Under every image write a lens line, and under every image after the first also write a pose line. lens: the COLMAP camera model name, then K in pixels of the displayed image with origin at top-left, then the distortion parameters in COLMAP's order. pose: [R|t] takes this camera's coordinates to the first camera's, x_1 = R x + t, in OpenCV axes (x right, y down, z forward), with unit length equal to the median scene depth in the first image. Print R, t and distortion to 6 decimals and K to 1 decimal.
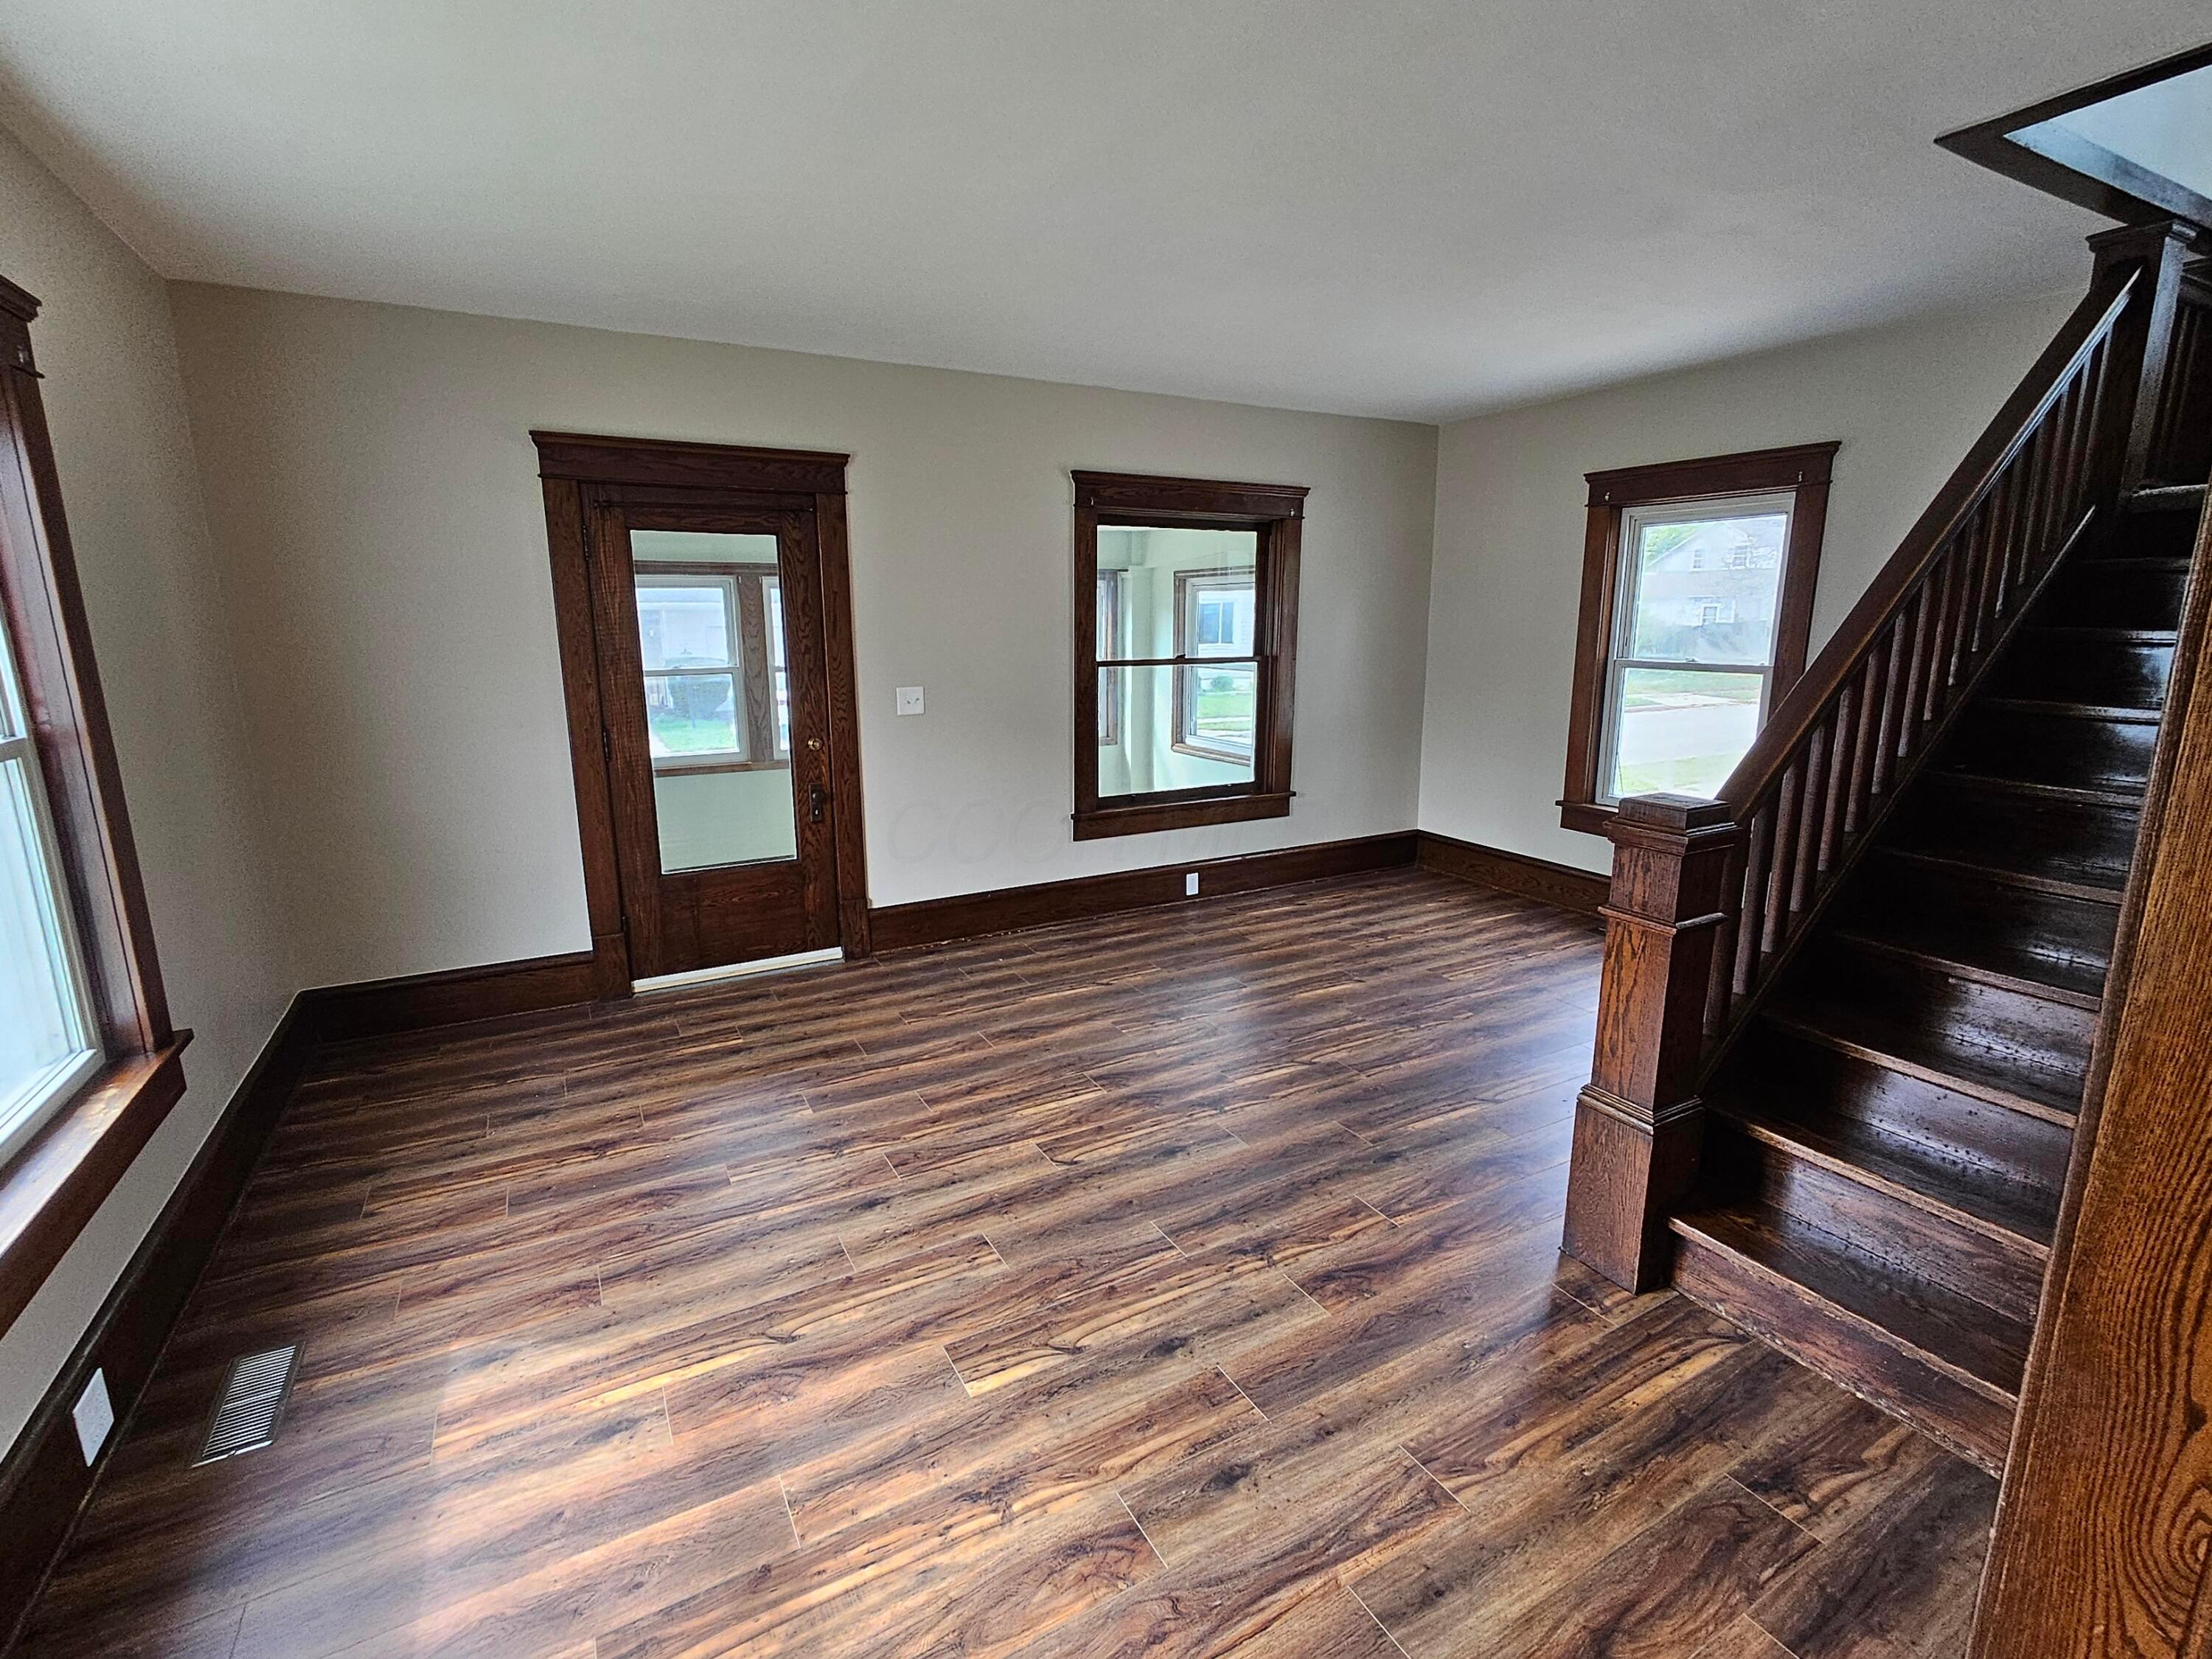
lens RADIAL K [[1015.3, 0, 1100.3], [0, 1015.3, 824.7], [0, 0, 1]] dist [0.000008, 0.000117]
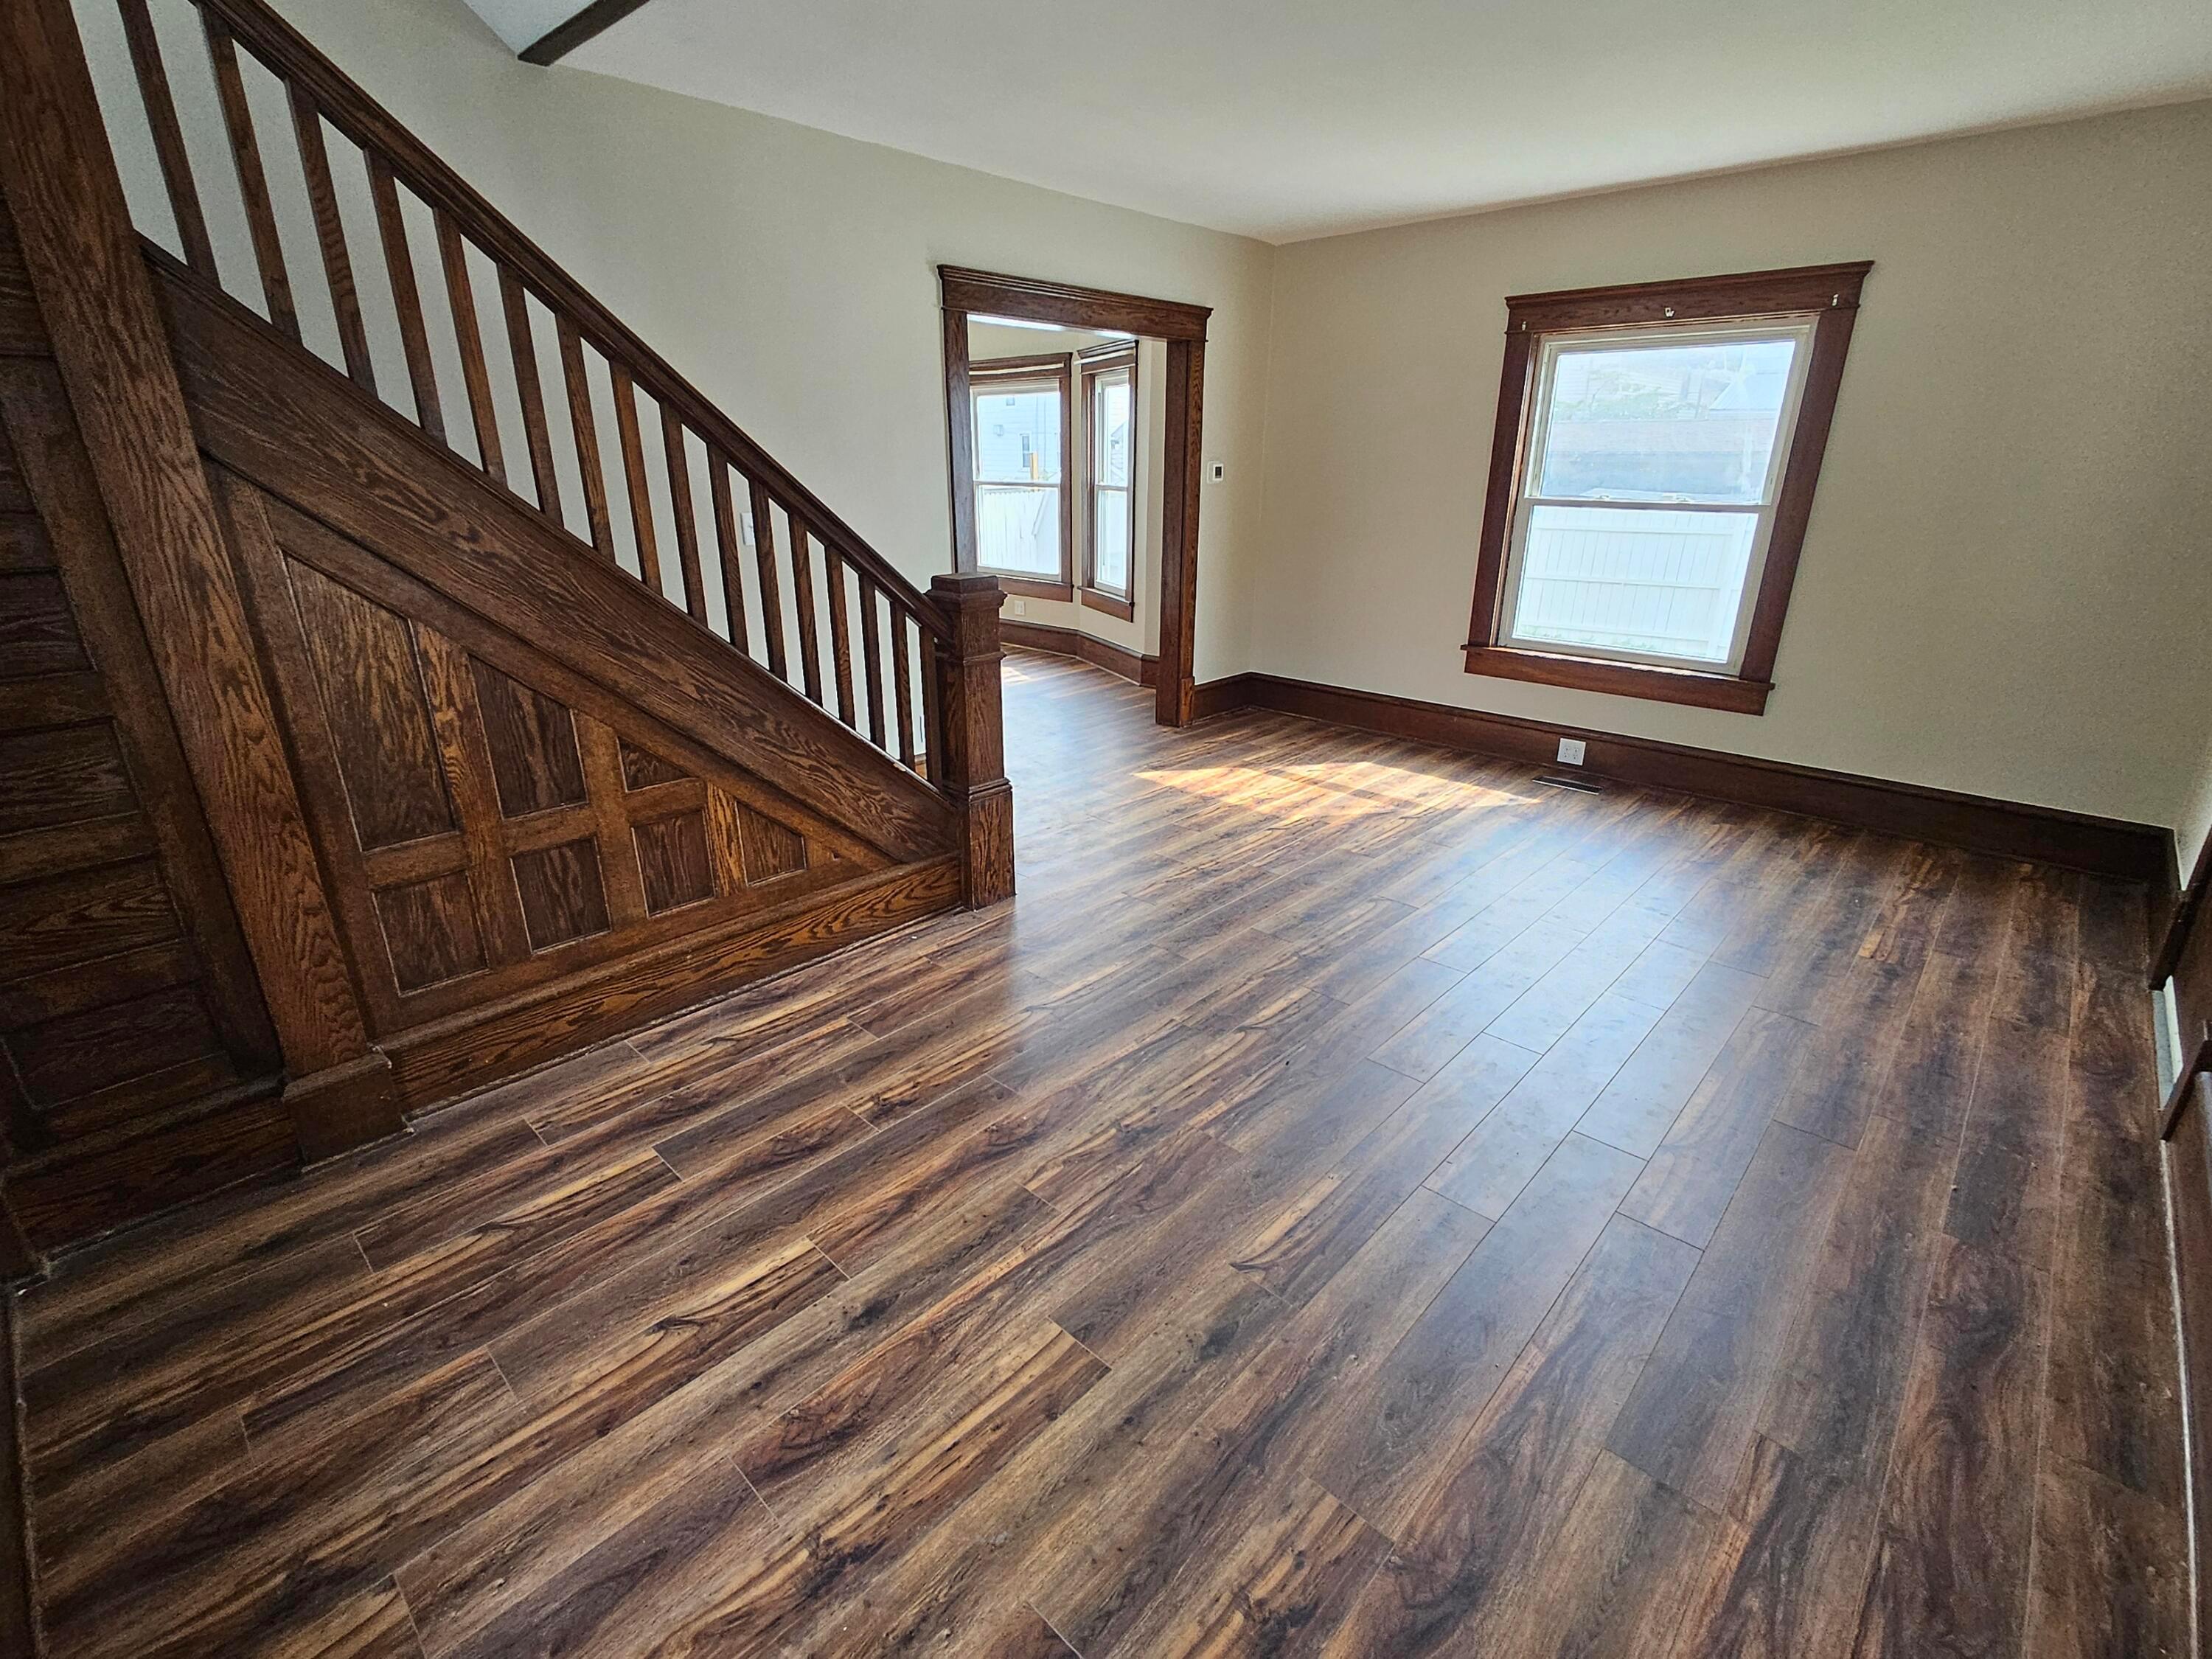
lens RADIAL K [[1015.3, 0, 1106.9], [0, 1015.3, 826.6], [0, 0, 1]] dist [0.000008, 0.000117]
pose [[-0.950785, 0.113275, -0.288405, 0.520264], [-0.057742, 0.849702, 0.524092, -0.311552], [0.304425, 0.514952, -0.801343, 1.522159]]
